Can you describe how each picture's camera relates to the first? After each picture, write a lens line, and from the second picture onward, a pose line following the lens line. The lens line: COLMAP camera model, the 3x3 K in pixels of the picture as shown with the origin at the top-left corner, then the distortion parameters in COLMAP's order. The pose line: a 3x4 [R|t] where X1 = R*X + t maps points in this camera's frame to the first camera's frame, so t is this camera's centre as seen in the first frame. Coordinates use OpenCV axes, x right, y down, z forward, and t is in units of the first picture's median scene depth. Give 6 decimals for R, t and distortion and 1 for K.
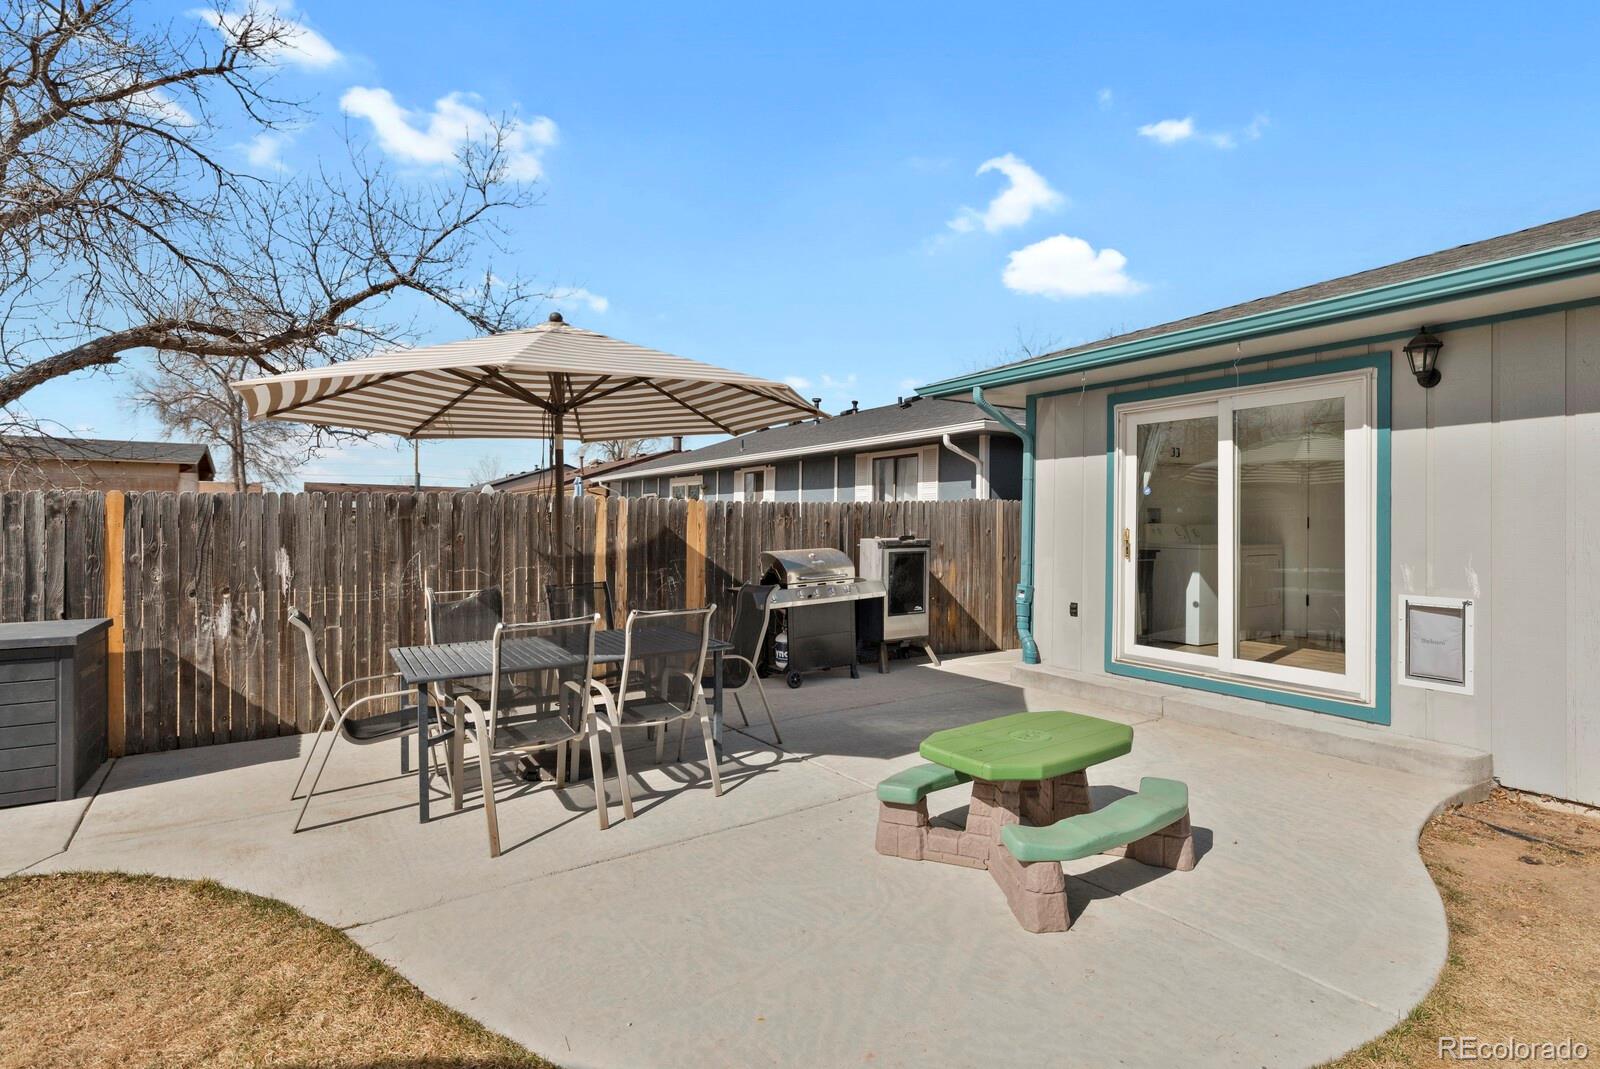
lens RADIAL K [[784.4, 0, 804.4], [0, 784.4, 521.8], [0, 0, 1]] dist [0.002468, 0.001554]
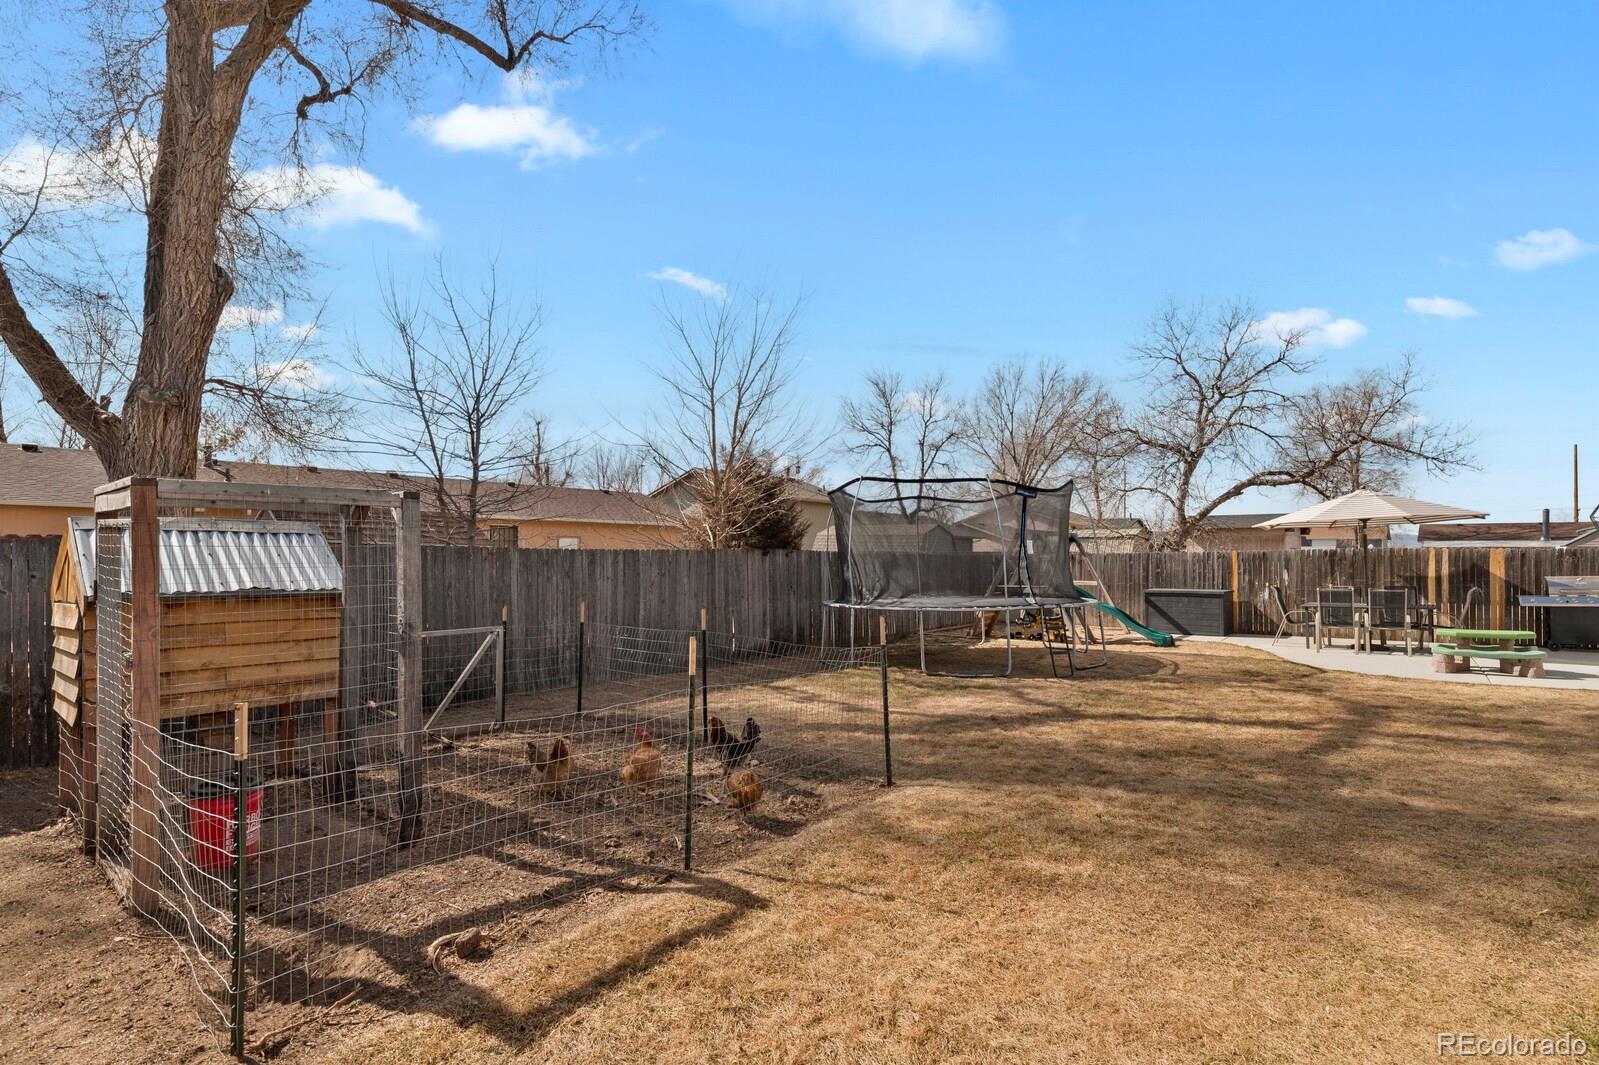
lens RADIAL K [[783.9, 0, 805.8], [0, 783.9, 538.4], [0, 0, 1]] dist [0.002468, 0.001554]
pose [[0.306551, -0.032079, -0.951314, 1.149387], [-0.004847, 0.999366, -0.035261, 0.022570], [0.951842, 0.015420, 0.306201, -1.157145]]
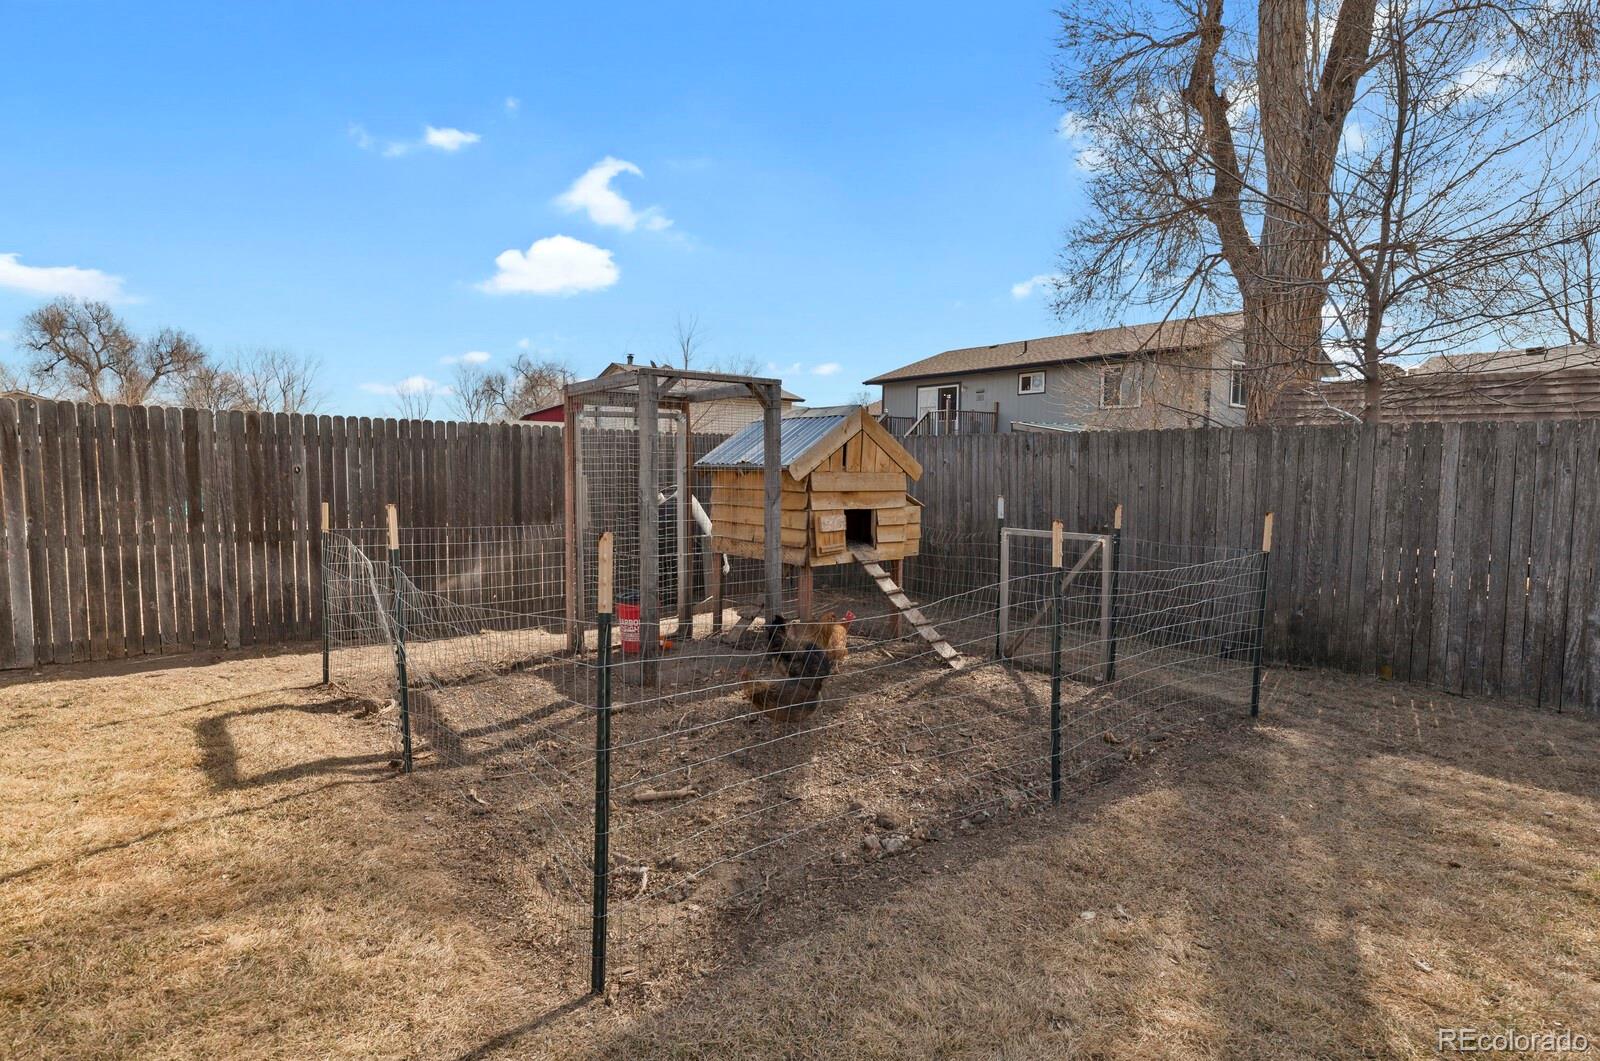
lens RADIAL K [[784.4, 0, 794.2], [0, 784.4, 523.0], [0, 0, 1]] dist [0.002468, 0.001554]
pose [[-0.992722, -0.007202, -0.120214, 0.550643], [-0.015567, 0.997510, 0.068789, 0.042707], [0.119419, 0.070160, -0.990362, -0.671544]]
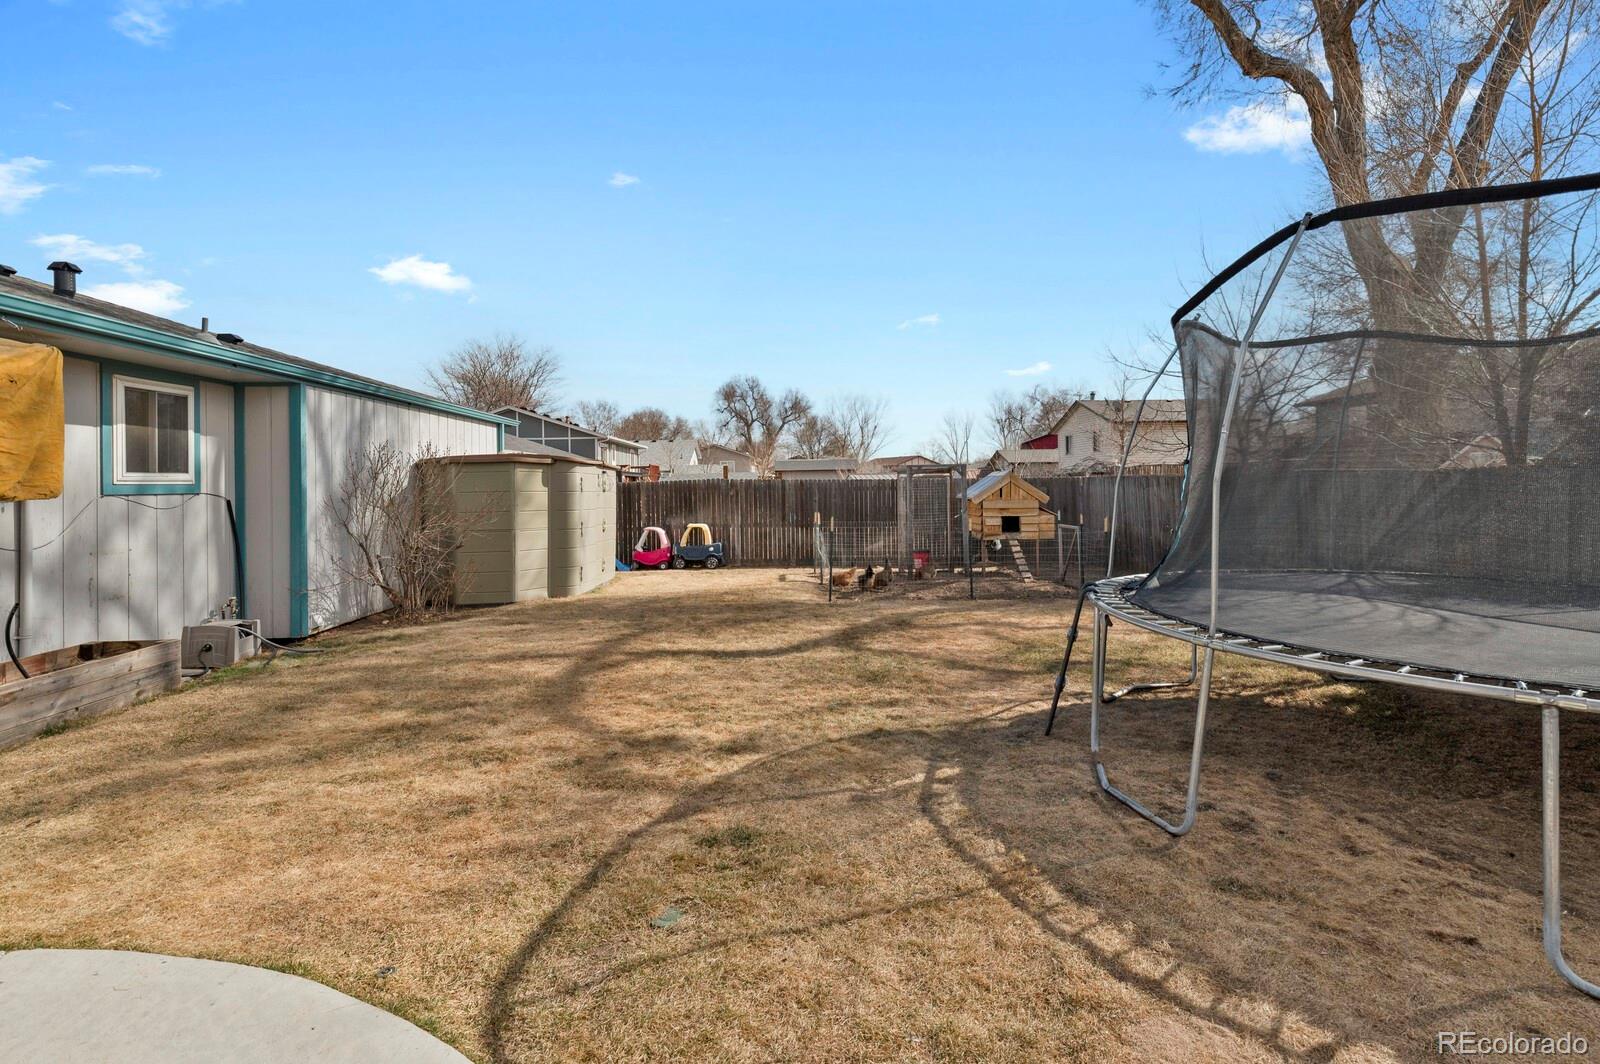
lens RADIAL K [[784.4, 0, 856.6], [0, 784.4, 486.7], [0, 0, 1]] dist [0.002468, 0.001554]
pose [[-0.893411, 0.002014, 0.449236, -0.335736], [0.005231, 0.999969, 0.005920, -0.012692], [-0.449211, 0.007639, -0.893393, 0.676667]]
